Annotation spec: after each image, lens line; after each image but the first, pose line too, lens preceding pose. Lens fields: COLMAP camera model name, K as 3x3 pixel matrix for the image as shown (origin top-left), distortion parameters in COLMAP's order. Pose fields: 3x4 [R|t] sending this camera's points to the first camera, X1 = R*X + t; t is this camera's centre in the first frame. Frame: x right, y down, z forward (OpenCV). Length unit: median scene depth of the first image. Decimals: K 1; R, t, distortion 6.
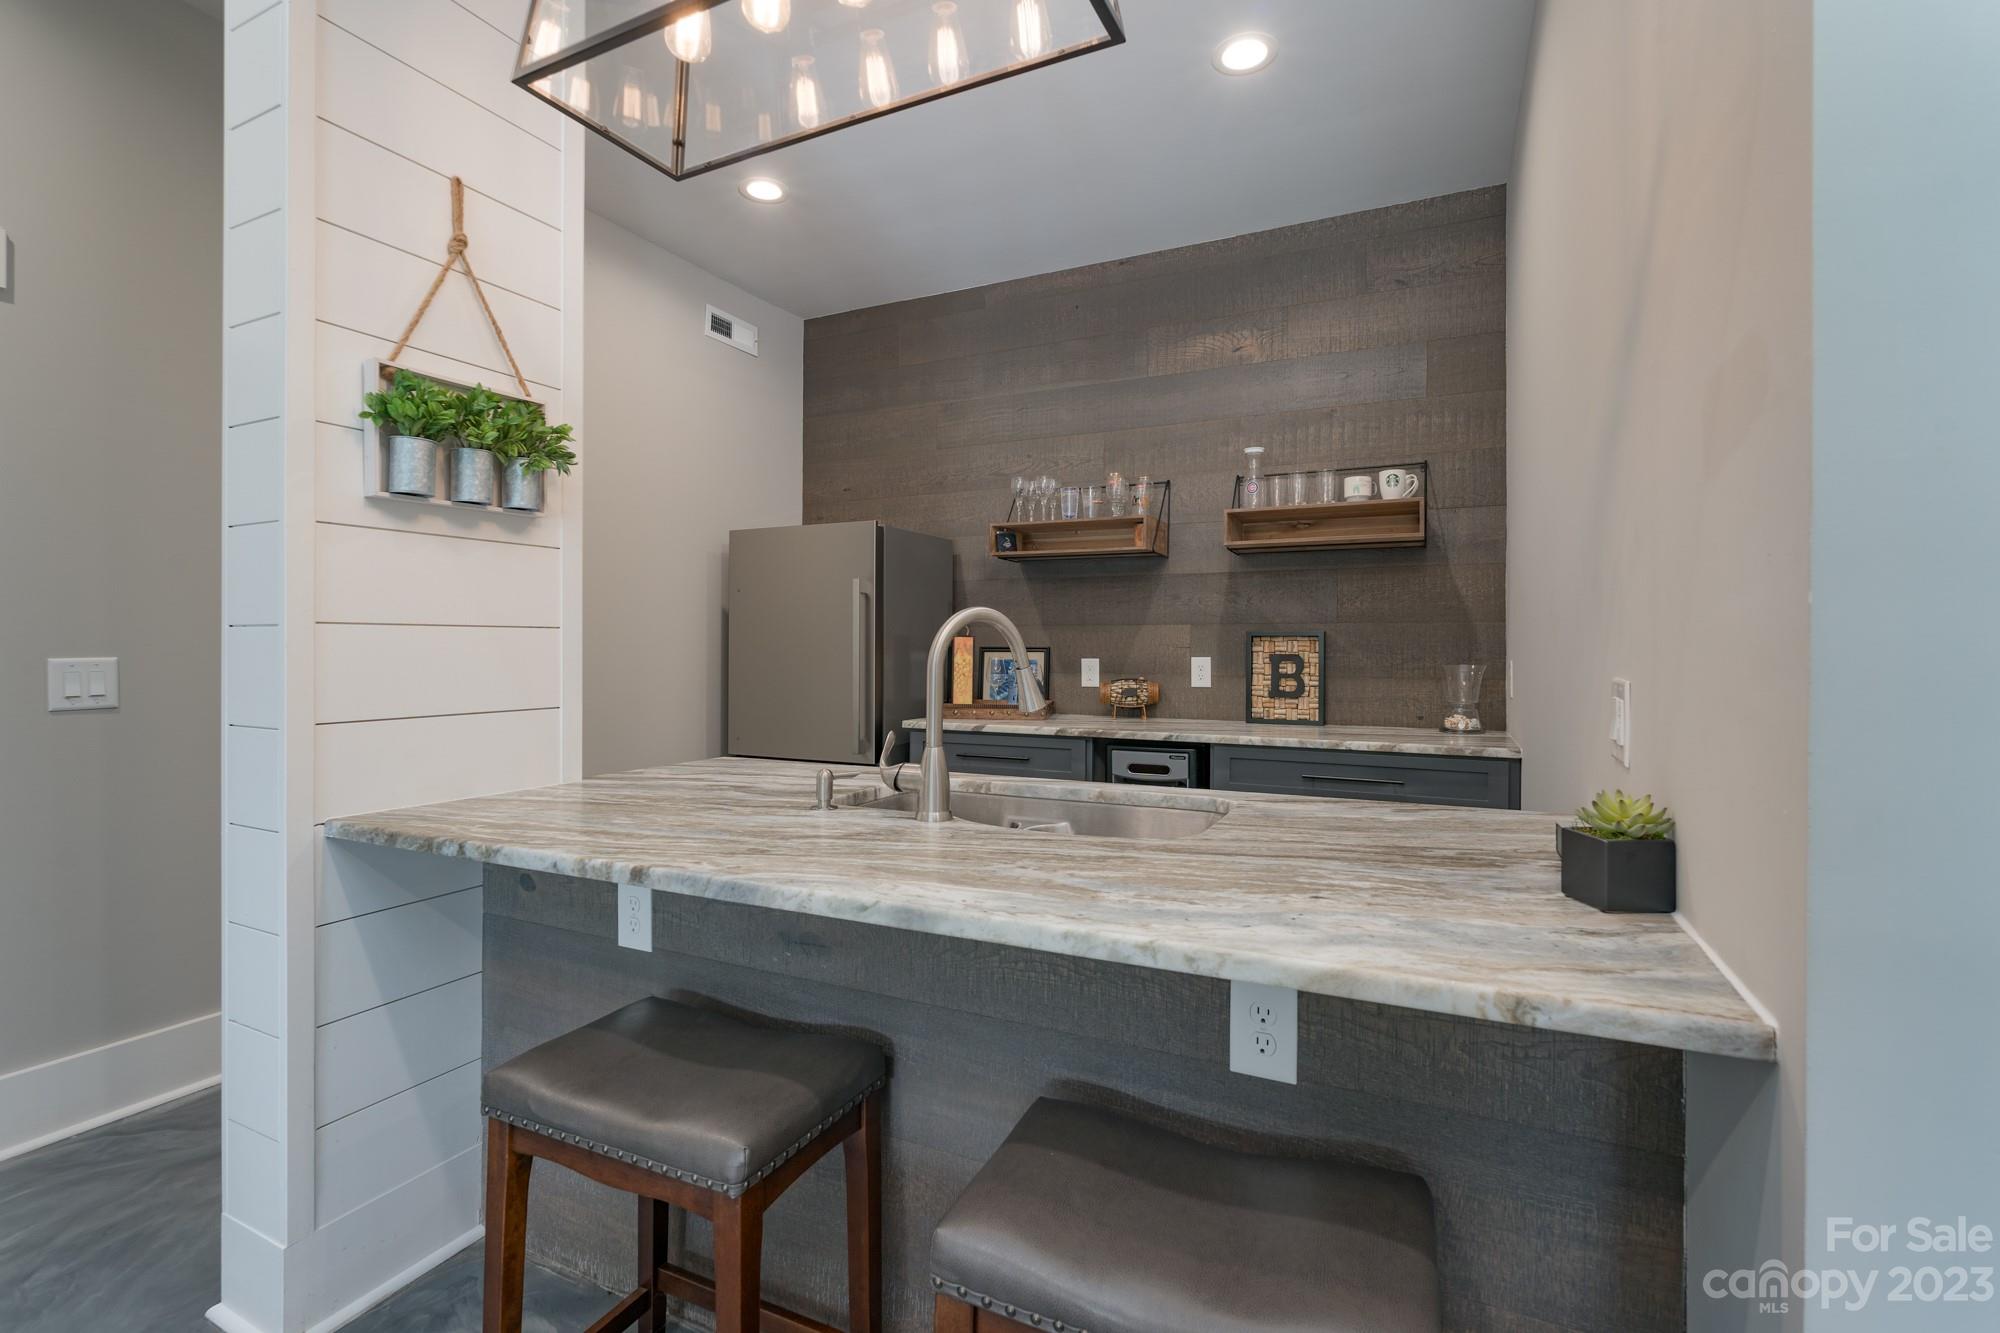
lens RADIAL K [[905.7, 0, 994.4], [0, 905.7, 645.1], [0, 0, 1]] dist [-0.002745, -0.000105]
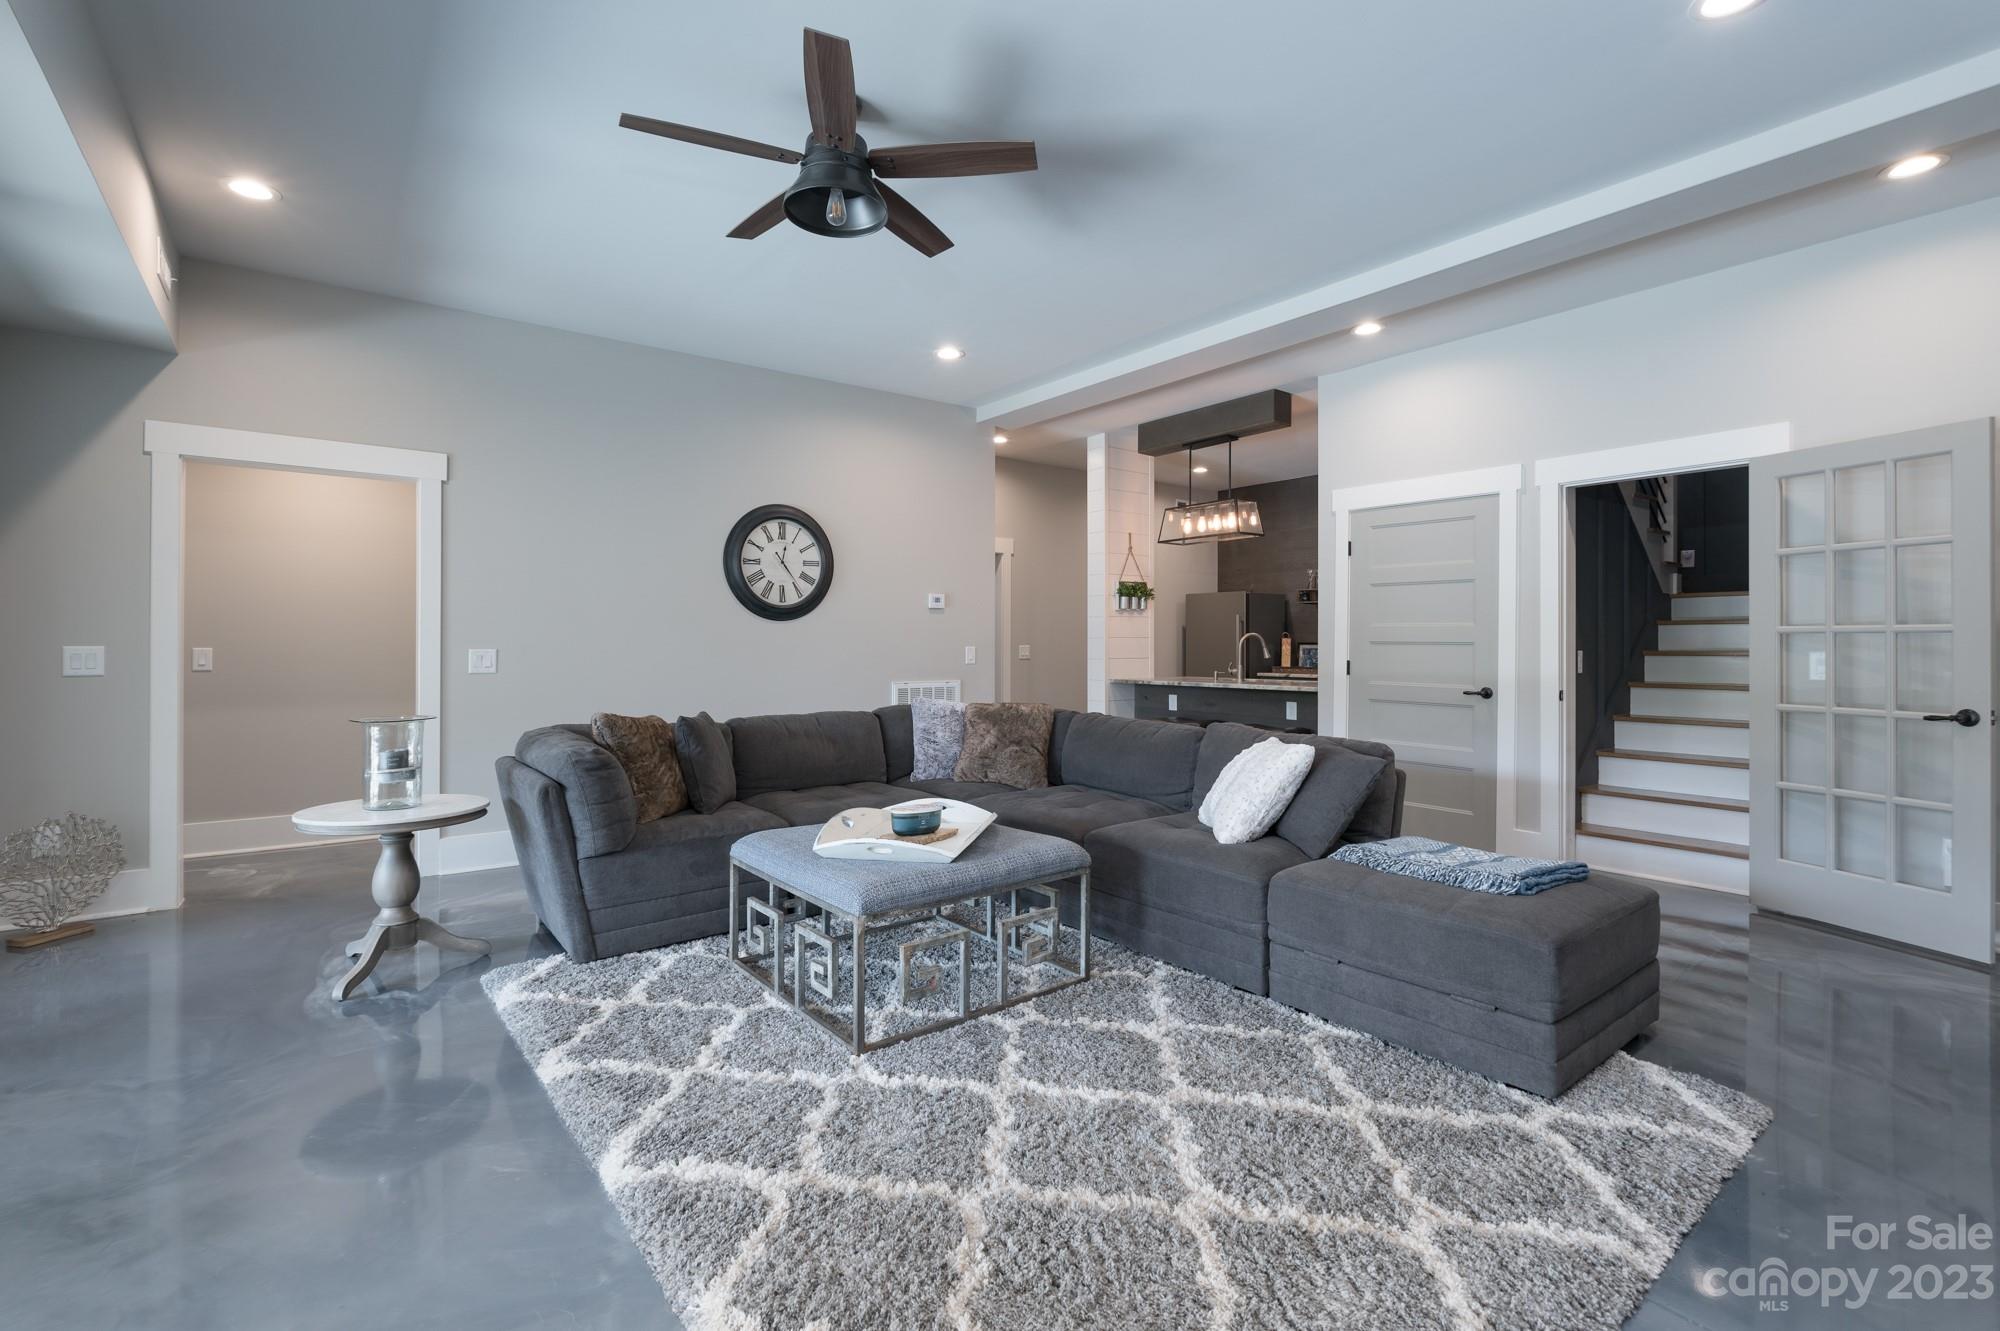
lens RADIAL K [[905.7, 0, 994.4], [0, 905.7, 644.1], [0, 0, 1]] dist [-0.002745, -0.000105]
pose [[0.886631, -0.000484, -0.462478, 0.828702], [0.001106, 0.999999, 0.001074, 0.008287], [0.462477, -0.001464, 0.886630, -3.106294]]
